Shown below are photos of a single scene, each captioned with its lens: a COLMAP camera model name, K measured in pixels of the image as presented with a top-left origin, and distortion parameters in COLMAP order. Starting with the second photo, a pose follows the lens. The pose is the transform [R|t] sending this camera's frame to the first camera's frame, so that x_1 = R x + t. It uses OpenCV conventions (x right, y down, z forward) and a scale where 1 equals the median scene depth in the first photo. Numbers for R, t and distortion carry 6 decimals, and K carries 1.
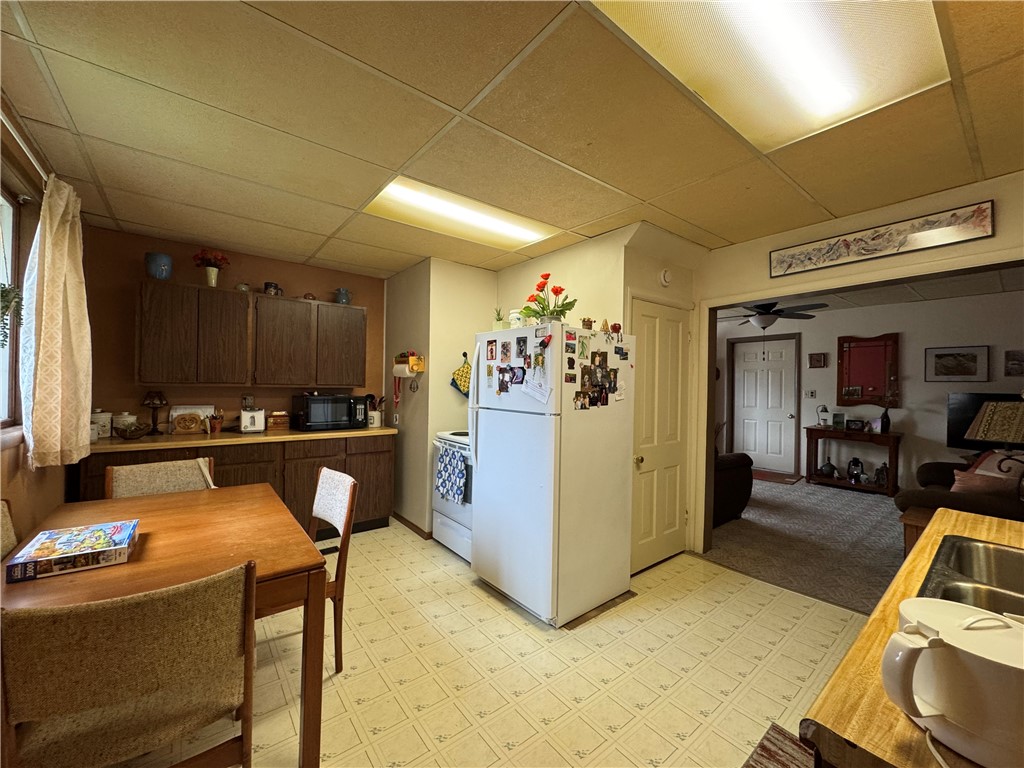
lens RADIAL K [[407.6, 0, 510.8], [0, 407.6, 384.3], [0, 0, 1]] dist [-0.005219, 0.001005]
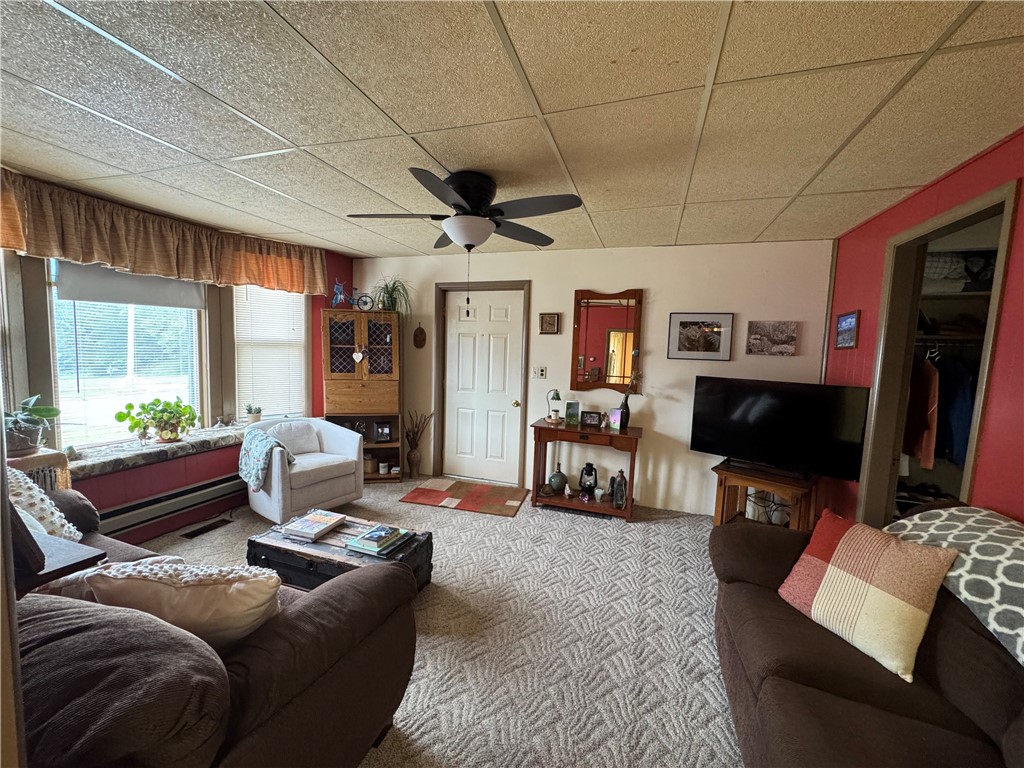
lens RADIAL K [[407.6, 0, 512.9], [0, 407.6, 384.6], [0, 0, 1]] dist [-0.005219, 0.001005]
pose [[0.836001, -0.033175, 0.547725, 0.345312], [-0.022631, 0.995237, 0.094823, -0.020858], [-0.548262, -0.091668, 0.831268, 0.485277]]
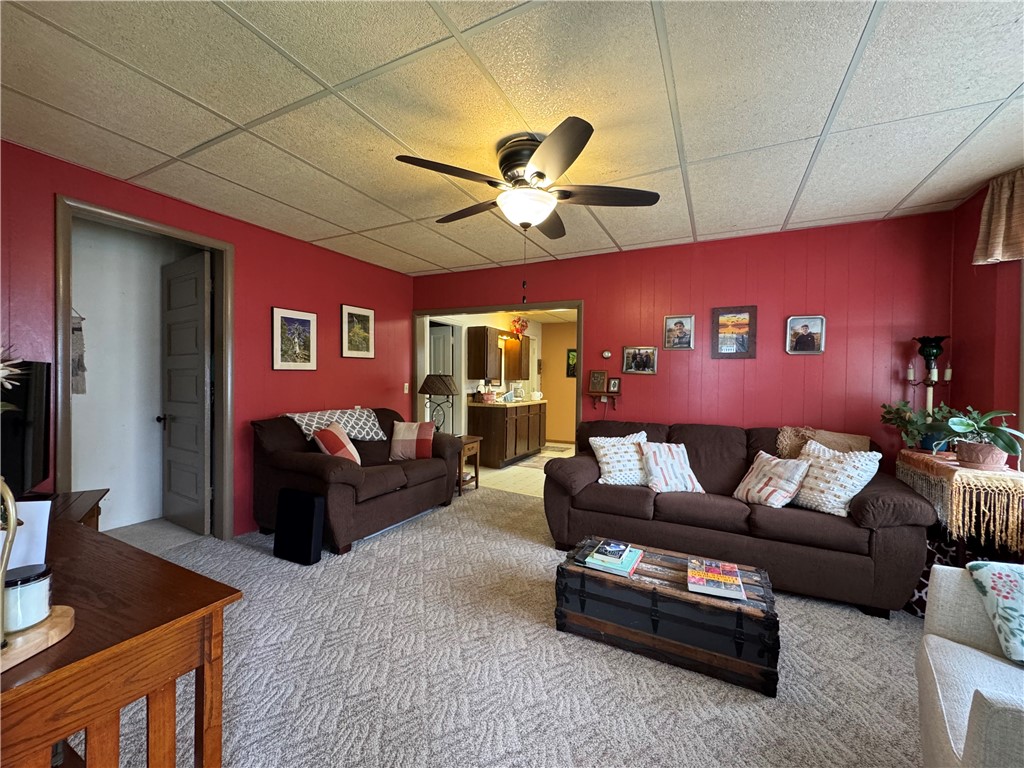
lens RADIAL K [[407.6, 0, 512.0], [0, 407.6, 382.7], [0, 0, 1]] dist [-0.005219, 0.001005]
pose [[-0.907656, -0.025794, -0.418922, 0.704803], [-0.032087, 0.999453, 0.007983, 0.020366], [0.418487, 0.020688, -0.907987, 1.203584]]
